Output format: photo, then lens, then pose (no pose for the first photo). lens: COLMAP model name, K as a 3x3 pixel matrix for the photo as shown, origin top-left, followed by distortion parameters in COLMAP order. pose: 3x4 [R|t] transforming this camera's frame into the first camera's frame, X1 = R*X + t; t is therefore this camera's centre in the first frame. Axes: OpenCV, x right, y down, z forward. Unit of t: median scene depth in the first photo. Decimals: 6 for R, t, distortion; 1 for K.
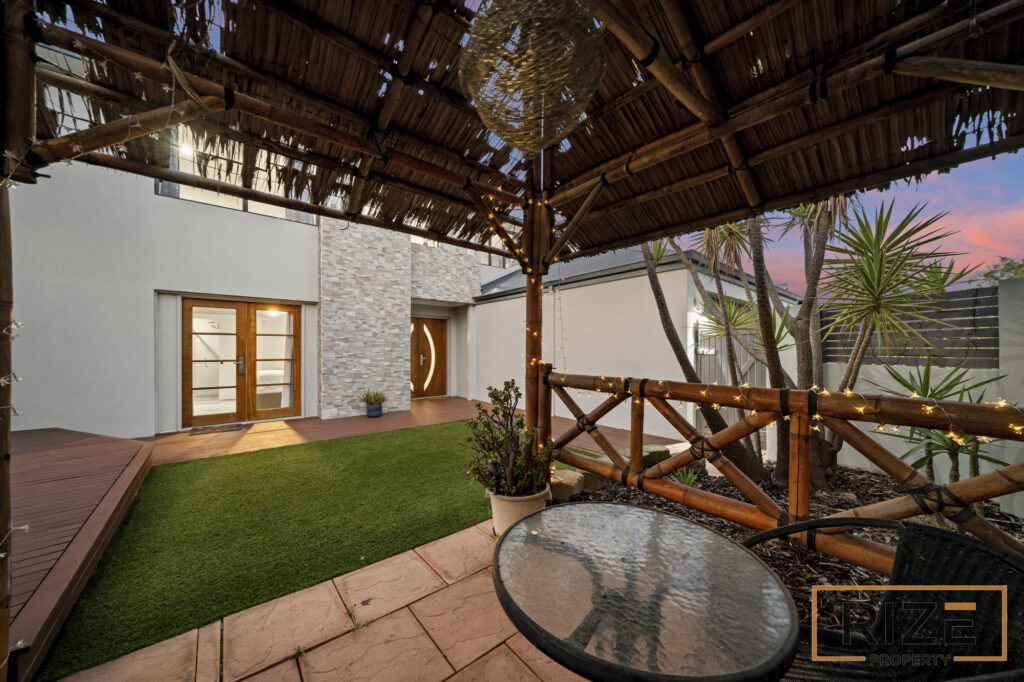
lens RADIAL K [[351.5, 0, 510.8], [0, 351.5, 347.3], [0, 0, 1]] dist [-0.003536, 0.000161]
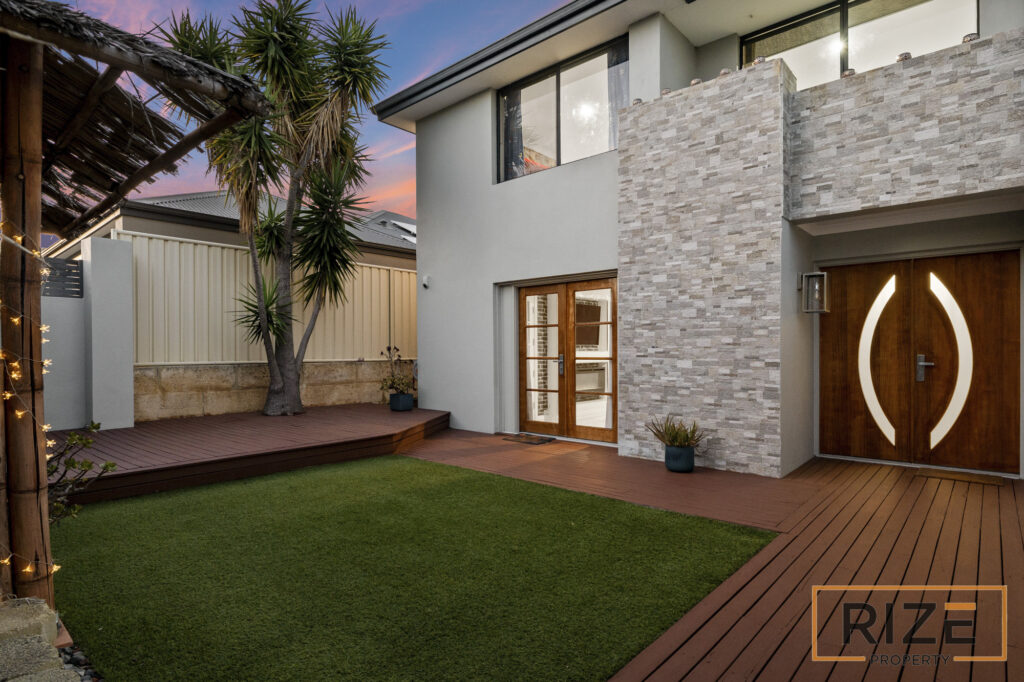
lens RADIAL K [[541.0, 0, 517.9], [0, 541.0, 353.7], [0, 0, 1]] dist [0.014844, -0.000202]
pose [[0.167896, 0.003203, -0.985799, 0.400128], [0.009992, 0.999938, 0.004950, 0.019526], [0.985754, -0.010682, 0.167854, 0.694720]]
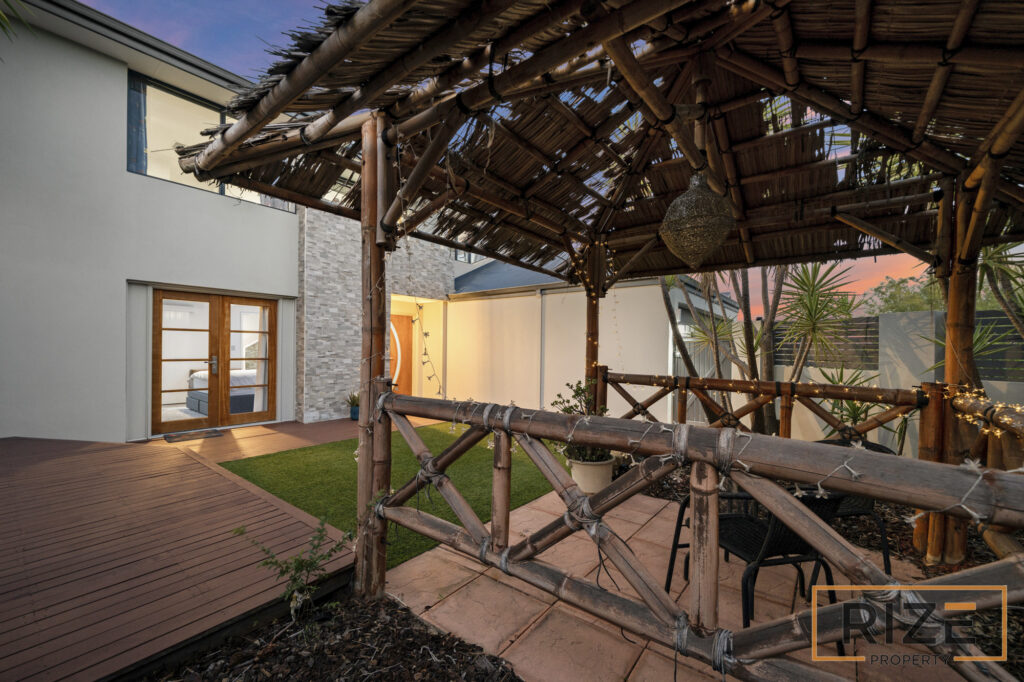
lens RADIAL K [[407.2, 0, 510.9], [0, 407.2, 345.8], [0, 0, 1]] dist [0.002270, -0.000433]
pose [[0.978471, 0.013621, 0.205935, -0.237018], [-0.014424, 0.999893, 0.002398, -0.011515], [-0.205881, -0.005316, 0.978563, -0.179794]]
